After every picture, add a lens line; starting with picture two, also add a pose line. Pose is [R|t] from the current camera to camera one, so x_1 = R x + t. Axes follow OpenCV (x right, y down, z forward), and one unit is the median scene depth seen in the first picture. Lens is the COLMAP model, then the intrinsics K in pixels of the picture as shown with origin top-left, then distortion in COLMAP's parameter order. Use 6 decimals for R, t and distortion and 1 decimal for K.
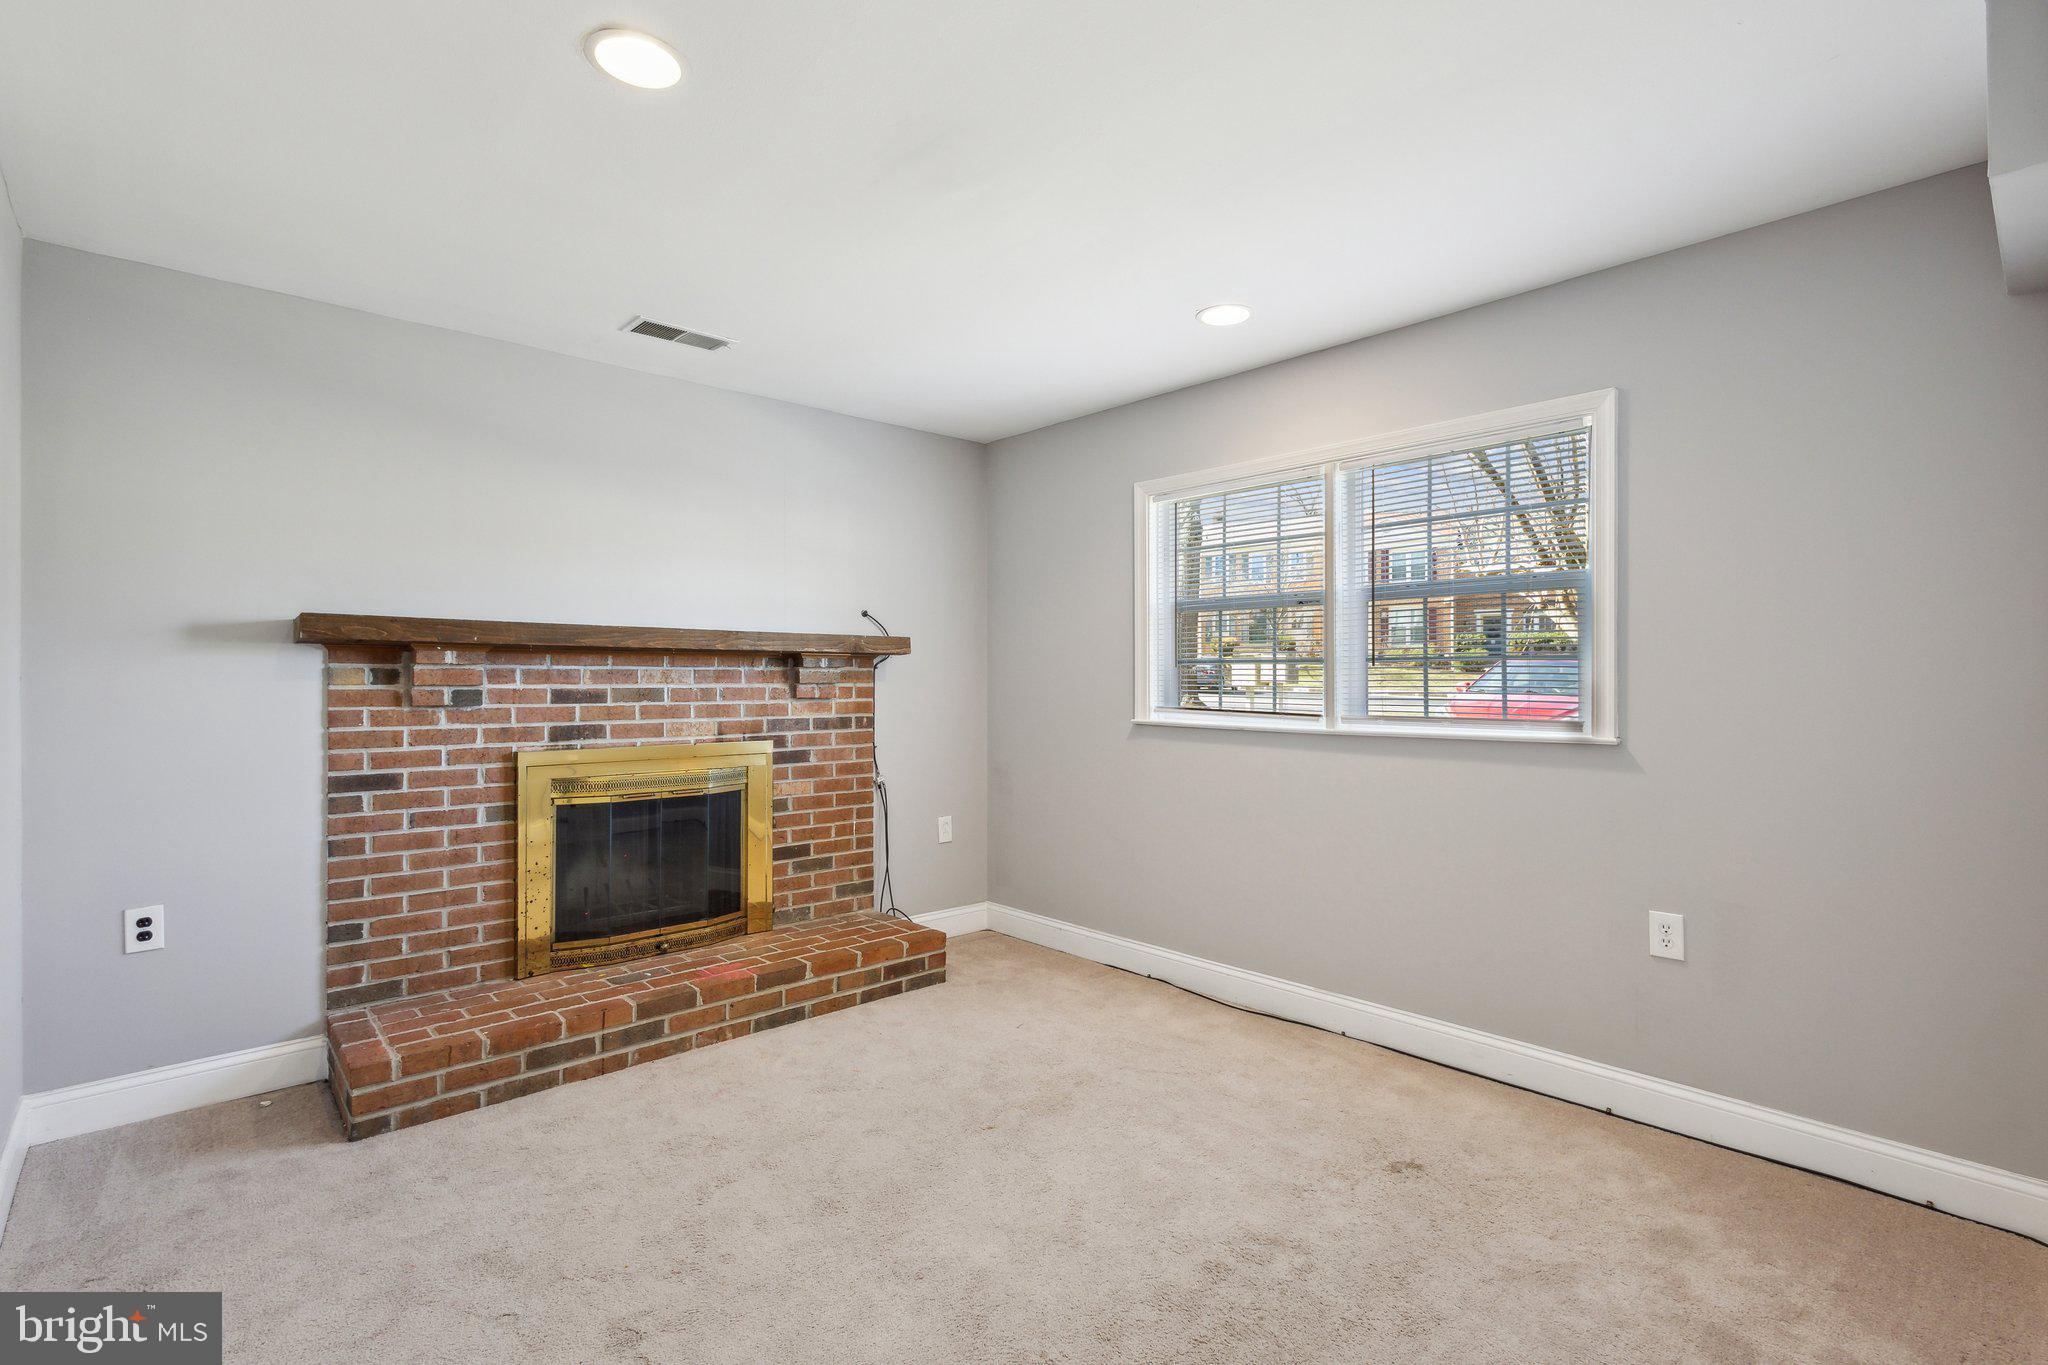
lens RADIAL K [[948.5, 0, 1028.5], [0, 948.5, 678.8], [0, 0, 1]] dist [0.014082, -0.000592]
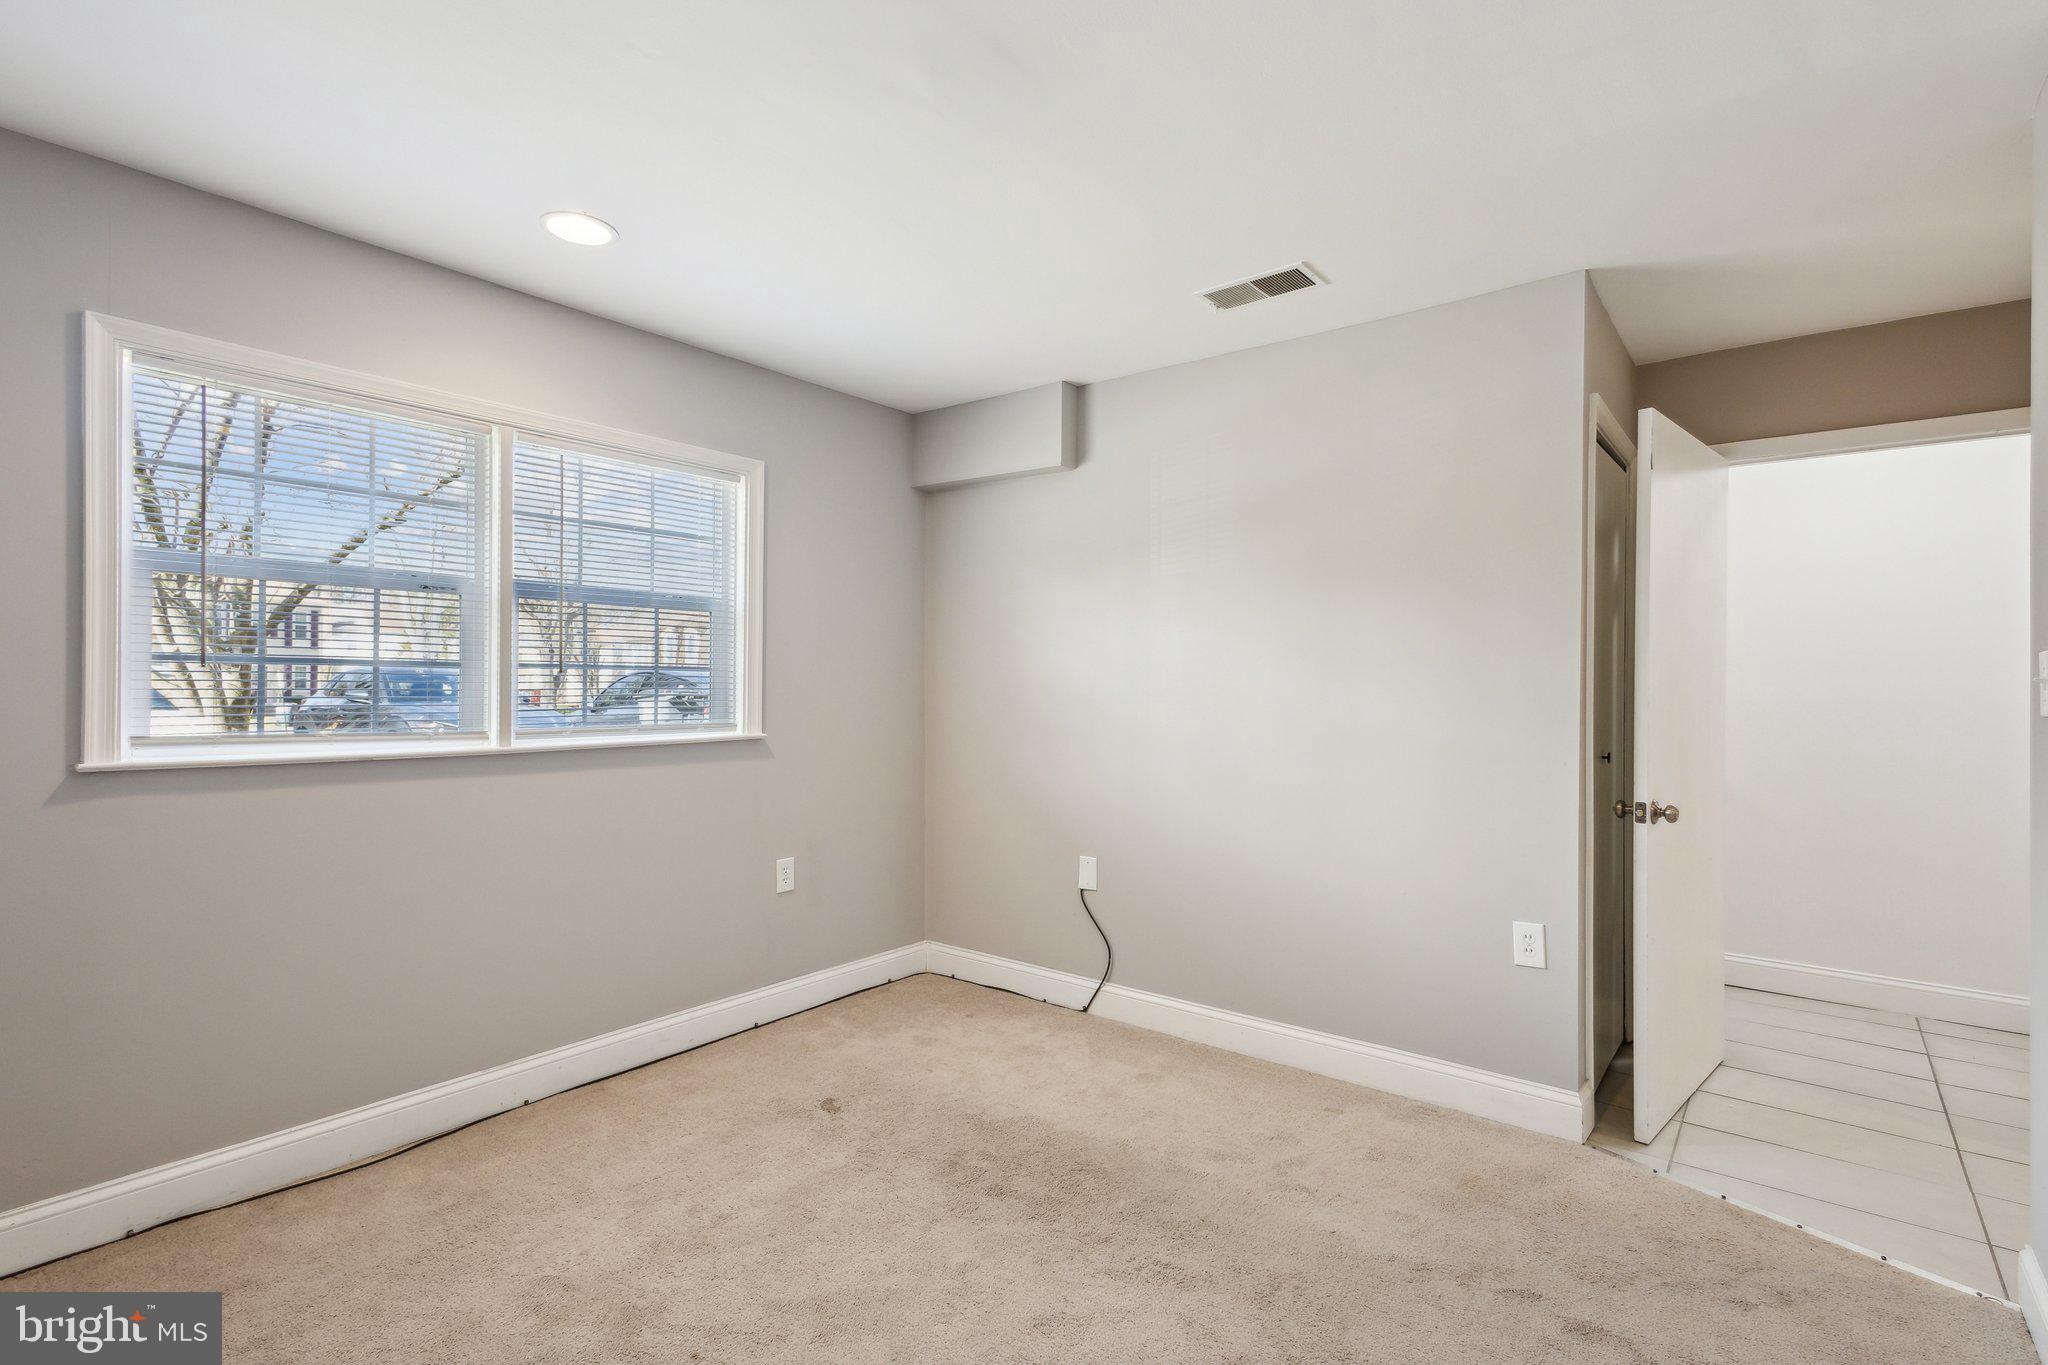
lens RADIAL K [[948.5, 0, 1029.2], [0, 948.5, 686.8], [0, 0, 1]] dist [0.014082, -0.000592]
pose [[-0.143211, 0.001866, 0.989690, -0.628782], [-0.001081, 0.999997, -0.002042, 0.001338], [-0.989692, -0.001362, -0.143209, 0.732833]]
